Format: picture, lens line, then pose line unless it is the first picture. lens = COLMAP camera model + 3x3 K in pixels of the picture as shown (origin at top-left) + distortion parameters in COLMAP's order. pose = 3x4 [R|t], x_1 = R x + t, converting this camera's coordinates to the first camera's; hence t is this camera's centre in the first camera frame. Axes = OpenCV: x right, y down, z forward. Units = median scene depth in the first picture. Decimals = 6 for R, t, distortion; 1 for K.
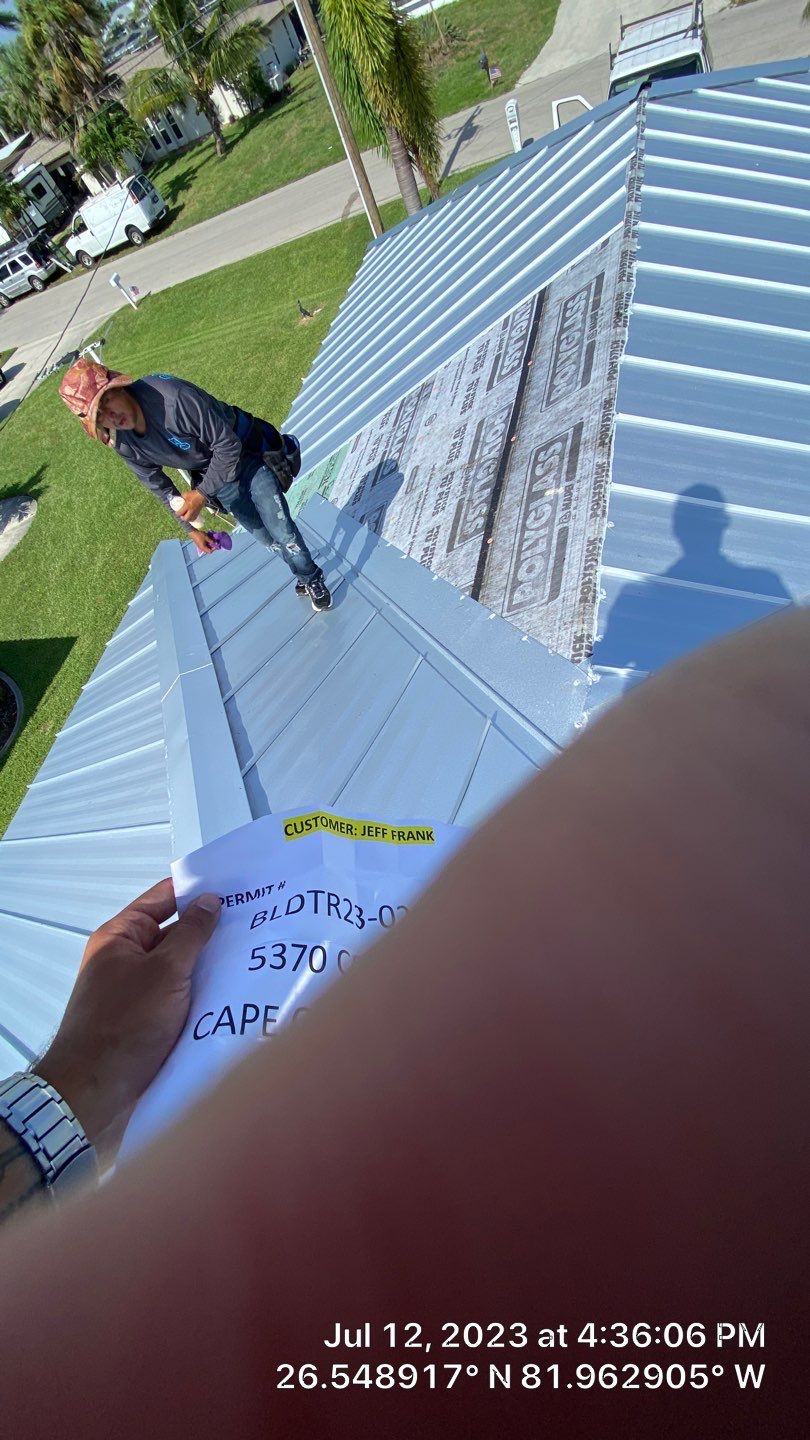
lens RADIAL K [[596.2, 0, 408.8], [0, 596.2, 728.2], [0, 0, 1]] dist [-0.008338, -0.009897]
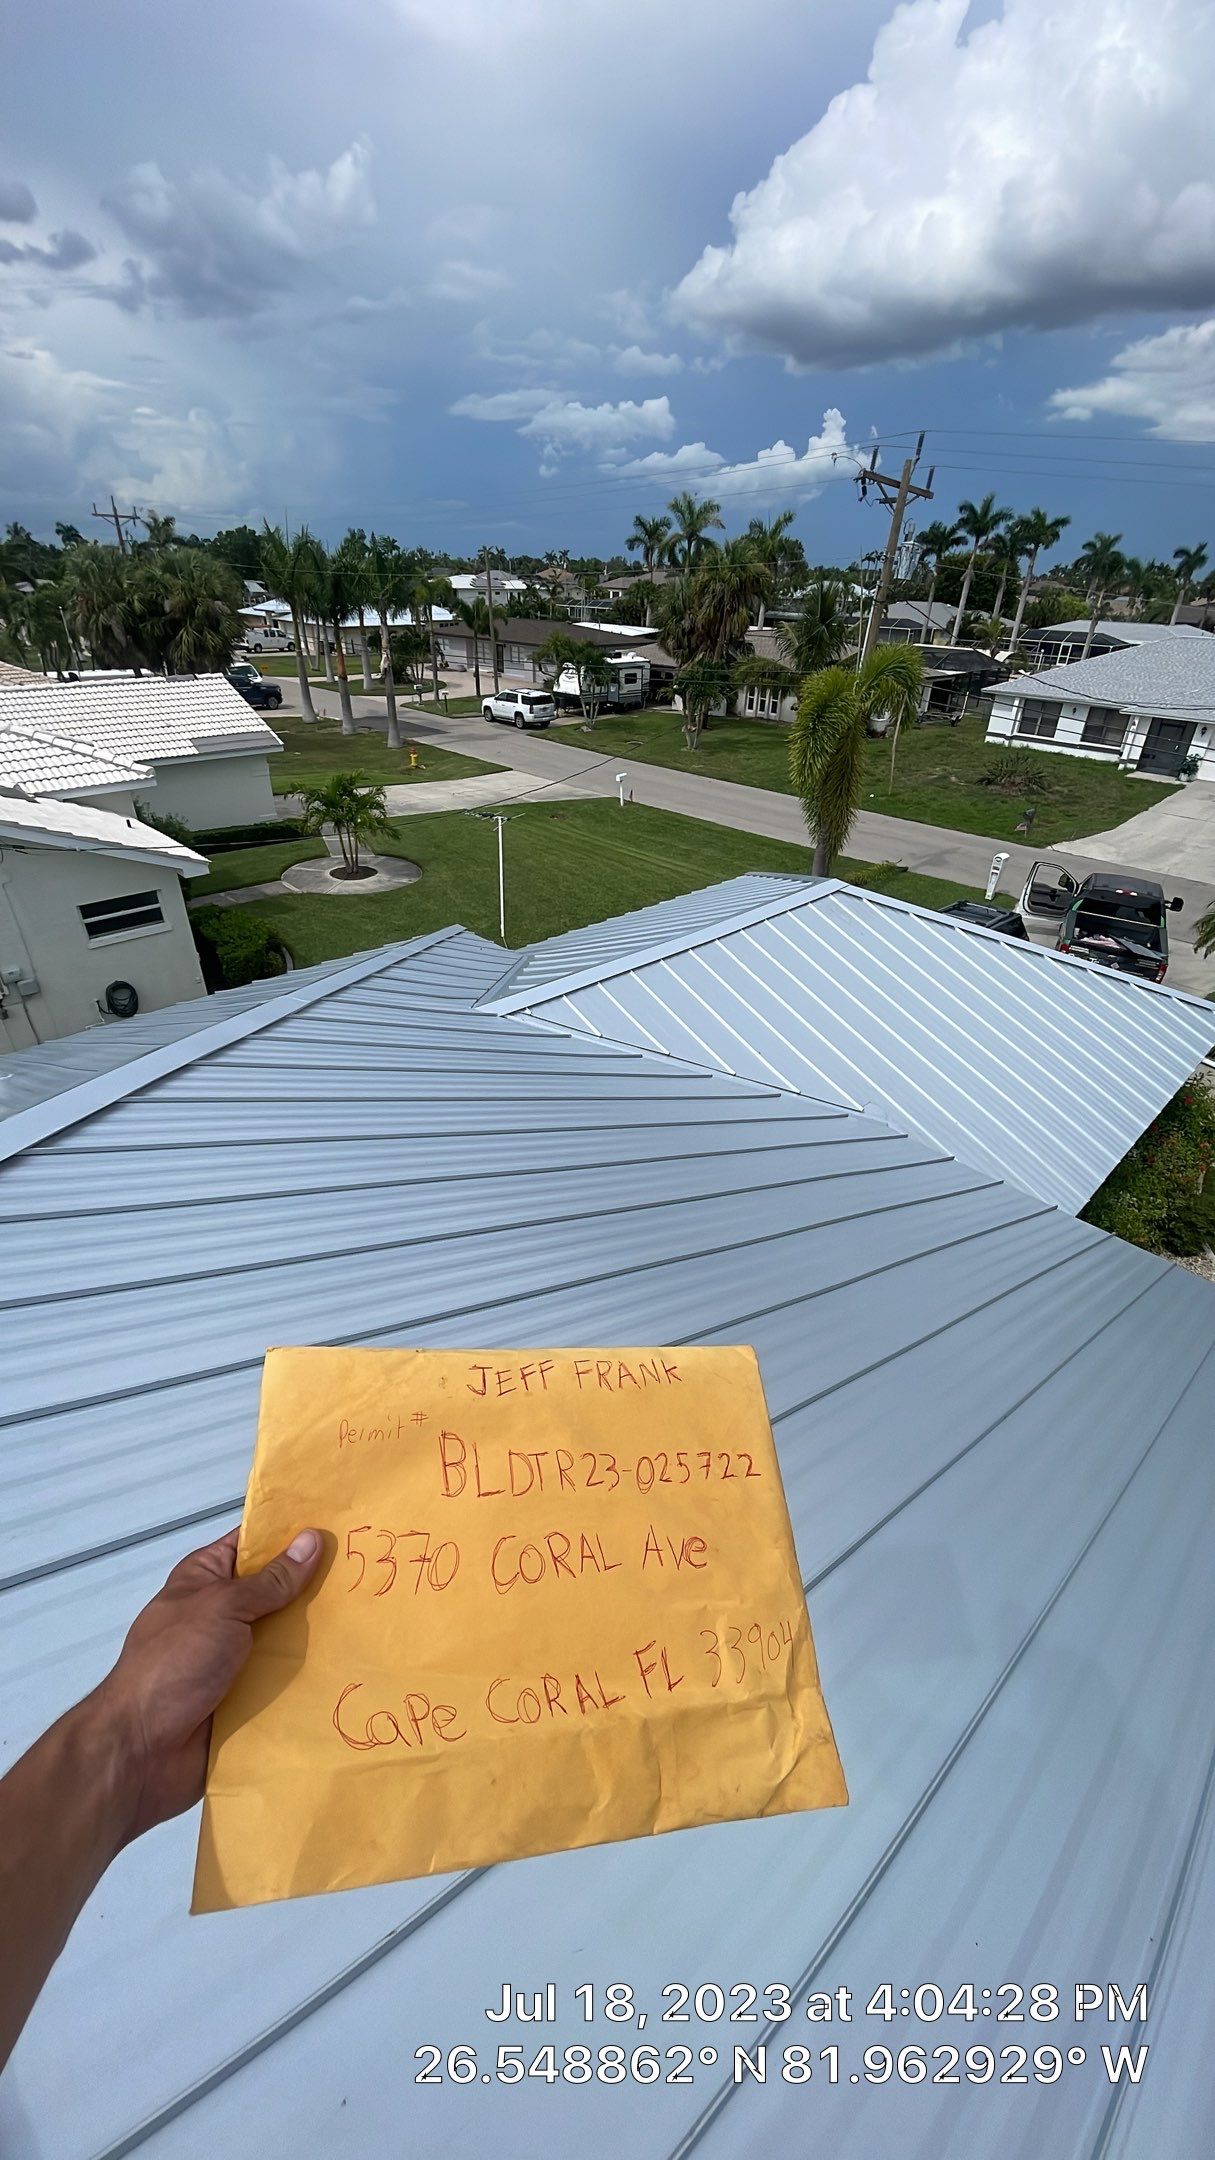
lens RADIAL K [[836.7, 0, 613.3], [0, 836.7, 1085.9], [0, 0, 1]] dist [0.001186, -0.011964]
pose [[0.786842, 0.575368, -0.223230, 0.273729], [-0.617153, 0.732516, -0.287304, 0.161280], [-0.001786, 0.363829, 0.931464, -0.374785]]
